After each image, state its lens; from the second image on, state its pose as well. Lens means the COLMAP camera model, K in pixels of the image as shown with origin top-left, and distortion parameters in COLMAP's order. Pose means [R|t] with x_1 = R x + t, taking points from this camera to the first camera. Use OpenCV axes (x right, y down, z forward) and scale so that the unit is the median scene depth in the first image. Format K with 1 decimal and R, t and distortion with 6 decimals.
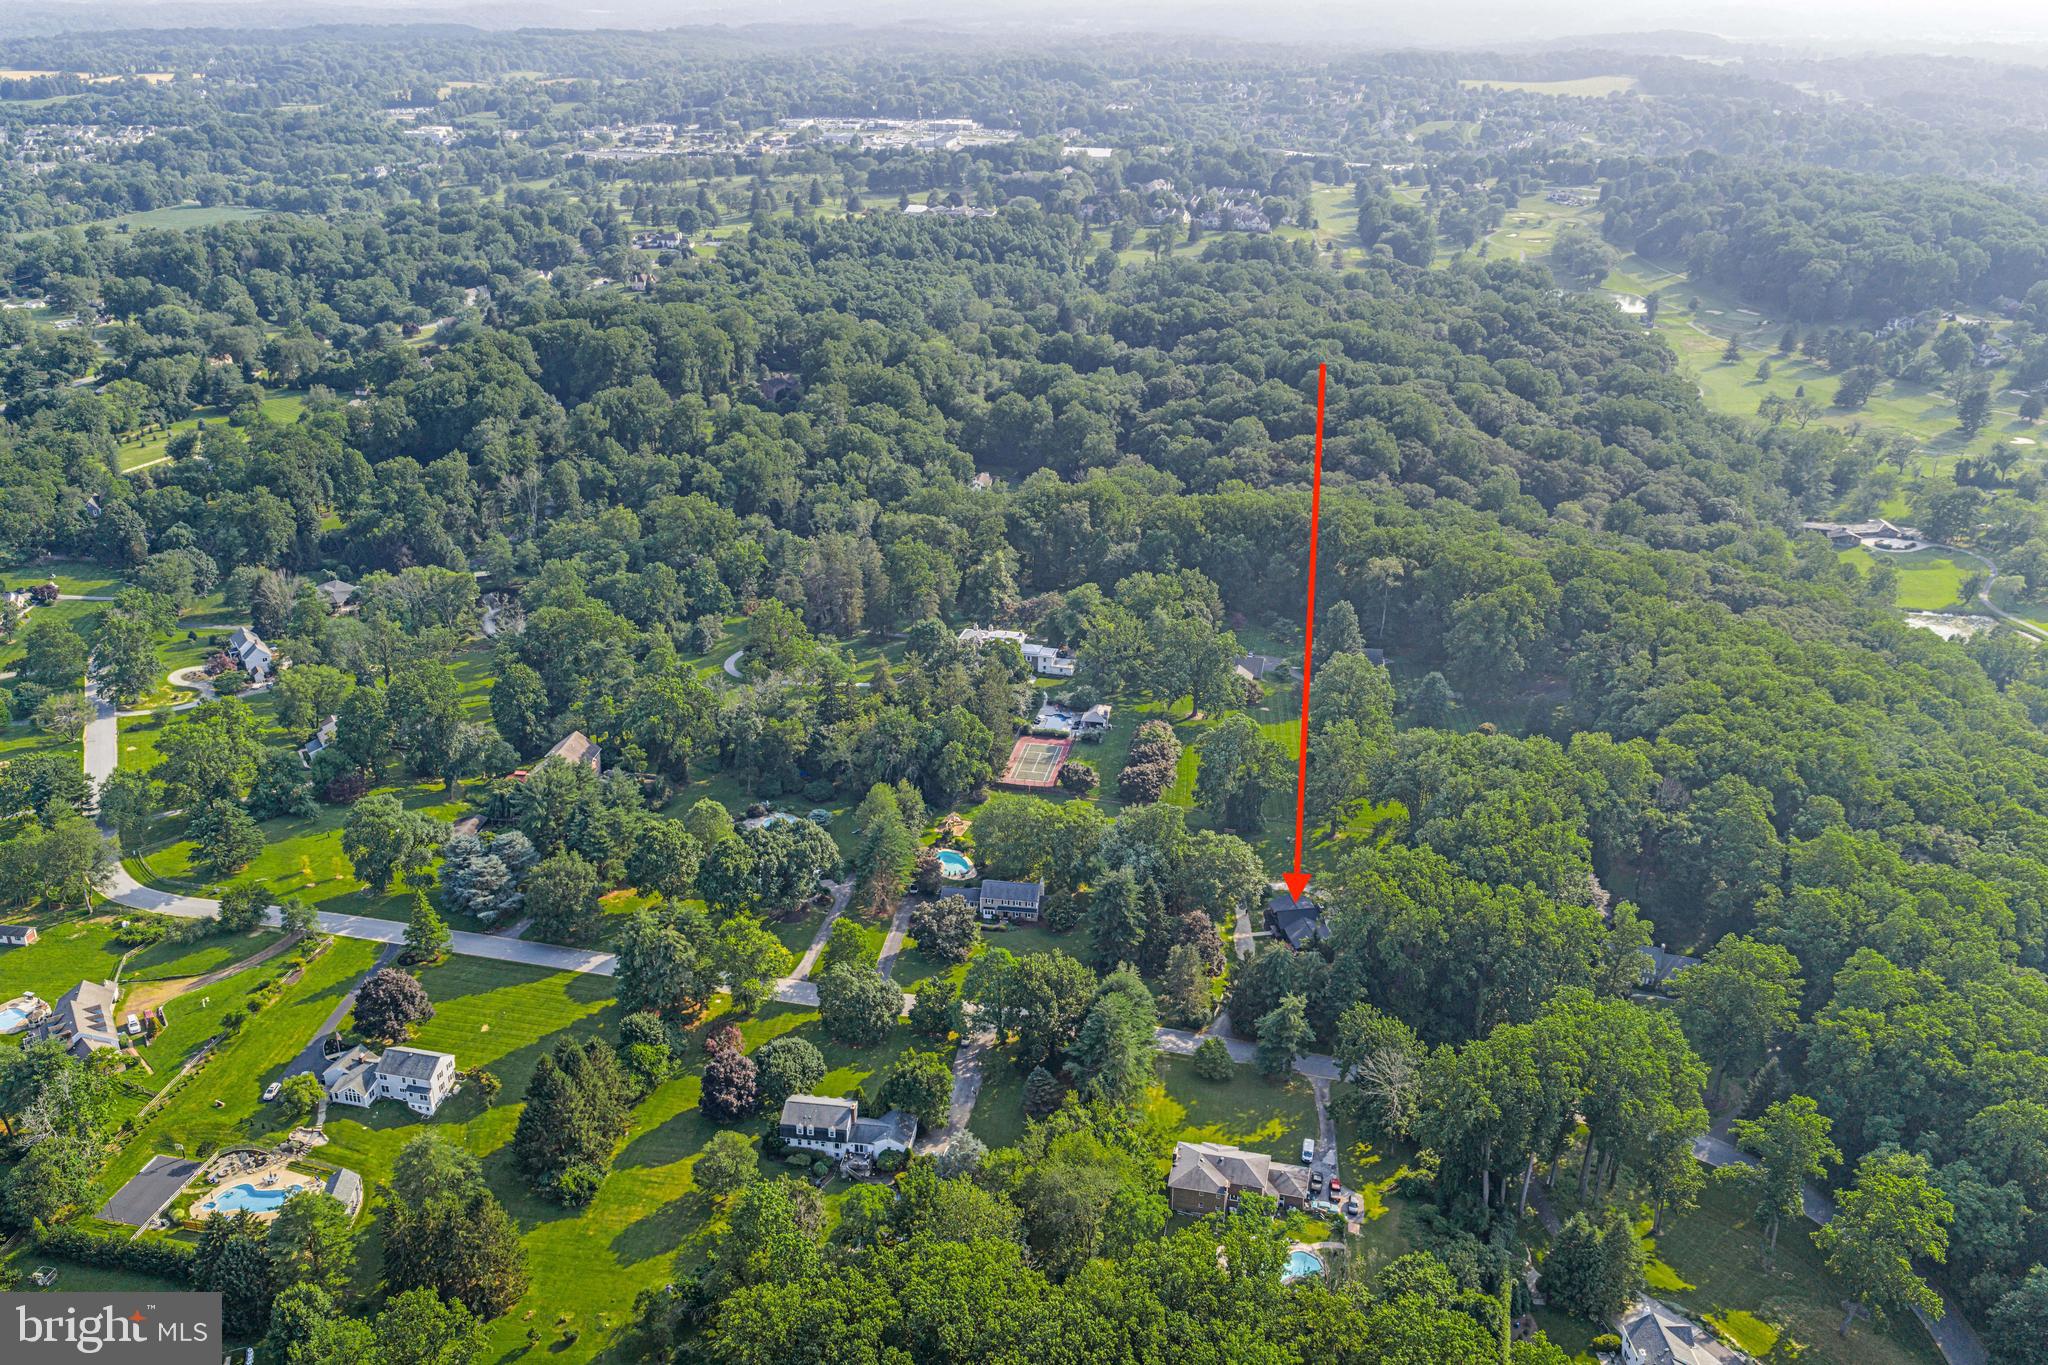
lens RADIAL K [[1706.6, 0, 1025.1], [0, 1706.6, 729.2], [0, 0, 1]] dist [0.003162, -0.007202]
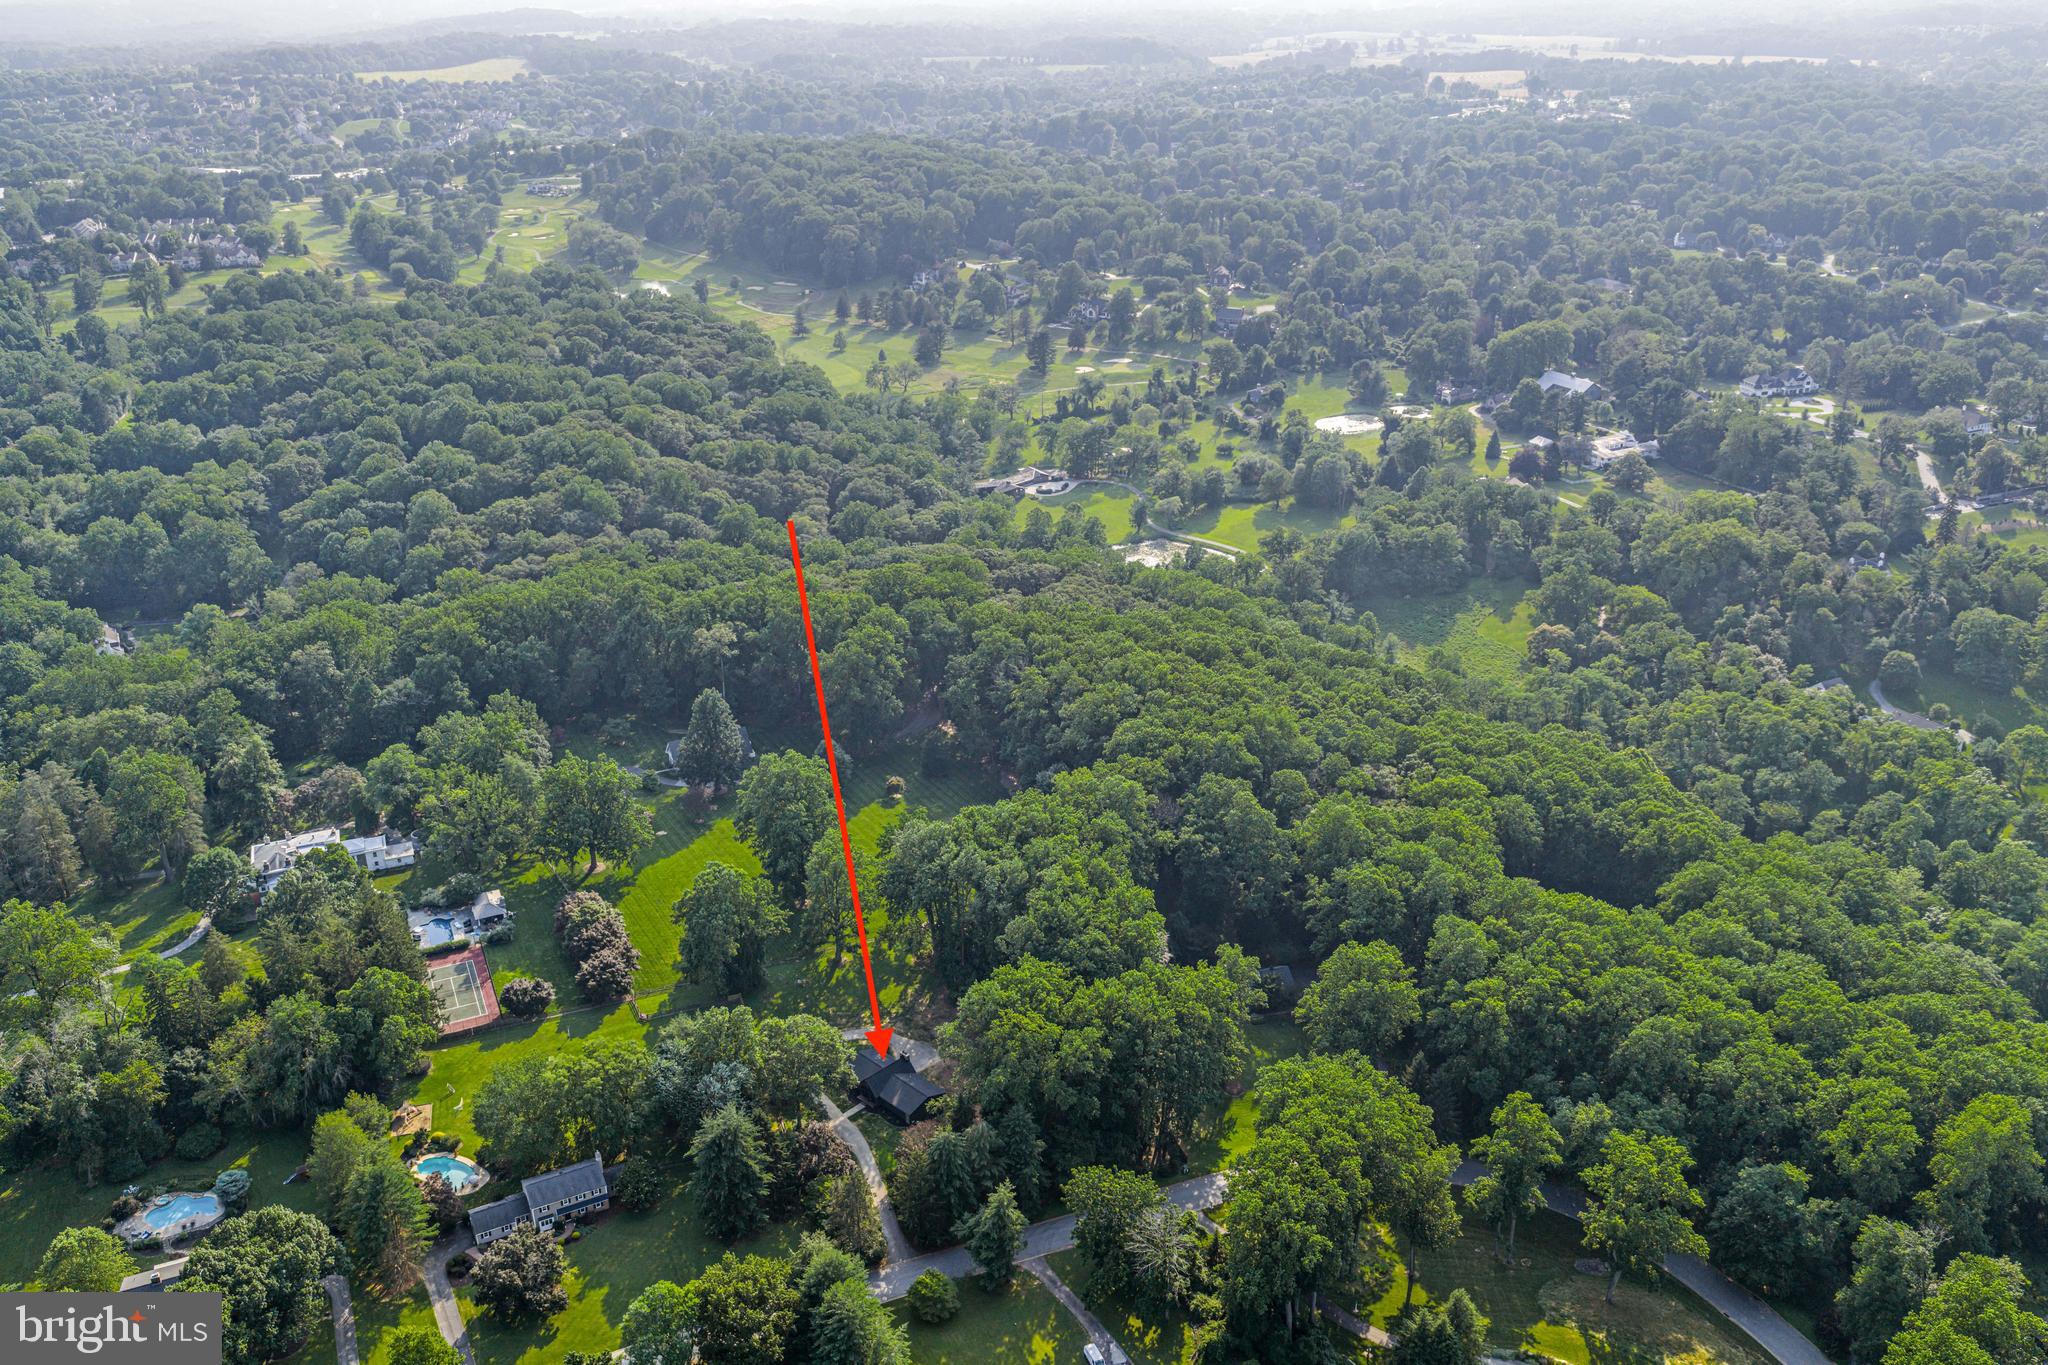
lens RADIAL K [[1706.6, 0, 1025.1], [0, 1706.6, 729.2], [0, 0, 1]] dist [0.003162, -0.007202]
pose [[0.816414, -0.266332, 0.512382, -0.089630], [0.261330, 0.961635, 0.083456, -0.056702], [-0.514951, 0.065766, 0.854693, 0.109195]]
